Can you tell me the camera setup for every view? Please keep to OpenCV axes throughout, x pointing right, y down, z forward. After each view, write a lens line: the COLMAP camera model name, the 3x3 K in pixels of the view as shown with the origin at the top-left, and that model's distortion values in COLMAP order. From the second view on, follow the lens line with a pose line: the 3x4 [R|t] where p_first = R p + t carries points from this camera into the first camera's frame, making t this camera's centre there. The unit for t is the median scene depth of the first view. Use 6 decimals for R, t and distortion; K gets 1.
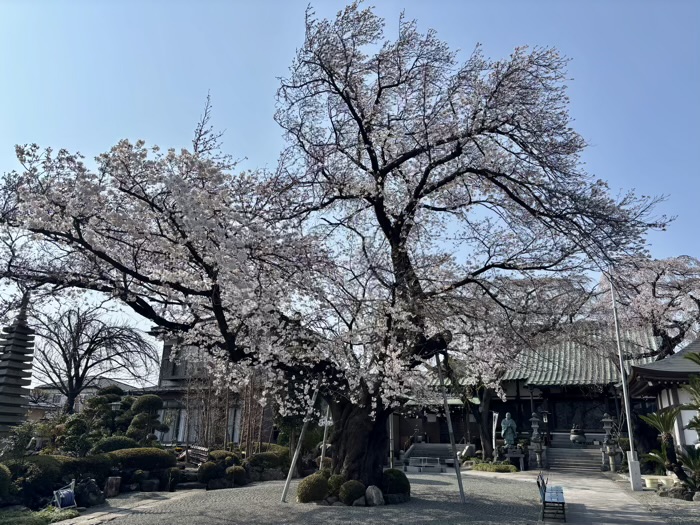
lens RADIAL K [[527.2, 0, 356.9], [0, 527.2, 261.0], [0, 0, 1]] dist [0.071527, -0.082645]
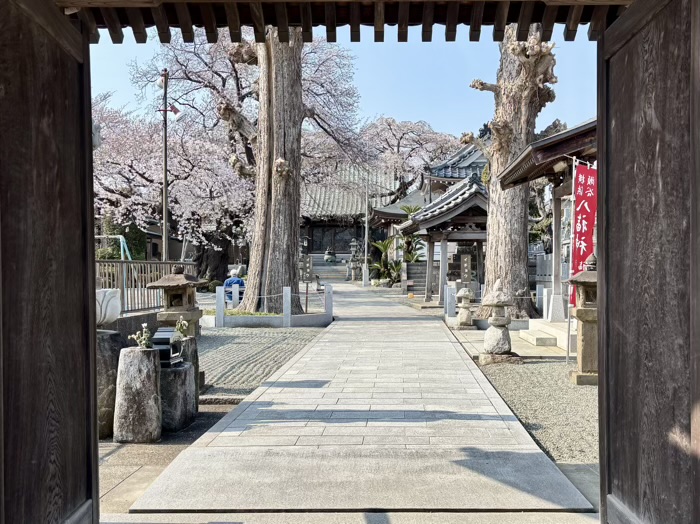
lens RADIAL K [[755.5, 0, 360.8], [0, 755.5, 276.9], [0, 0, 1]] dist [0.217831, -0.725176]
pose [[0.908792, -0.023541, 0.416585, -0.263125], [-0.115992, 0.944800, 0.306429, -0.177927], [-0.400803, -0.326800, 0.855896, -0.562142]]
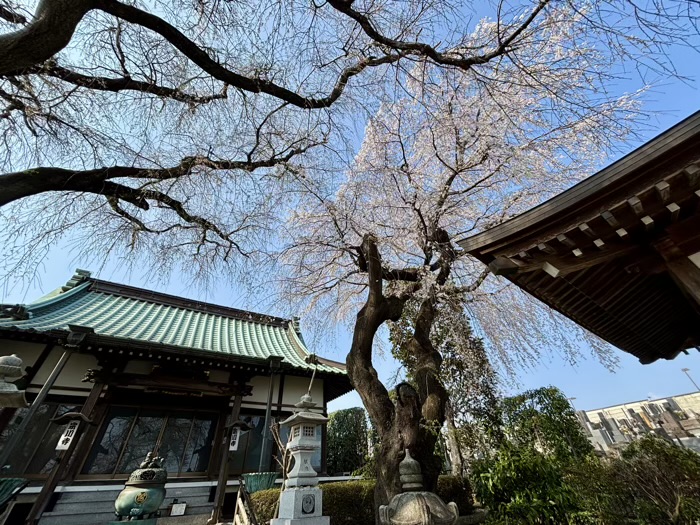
lens RADIAL K [[281.1, 0, 349.6], [0, 281.1, 260.7], [0, 0, 1]] dist [0.001082, -0.000081]
pose [[0.550380, 0.494994, 0.672356, 0.325211], [-0.214683, 0.862125, -0.458967, 0.285809], [-0.806841, 0.108263, 0.580763, 0.867931]]
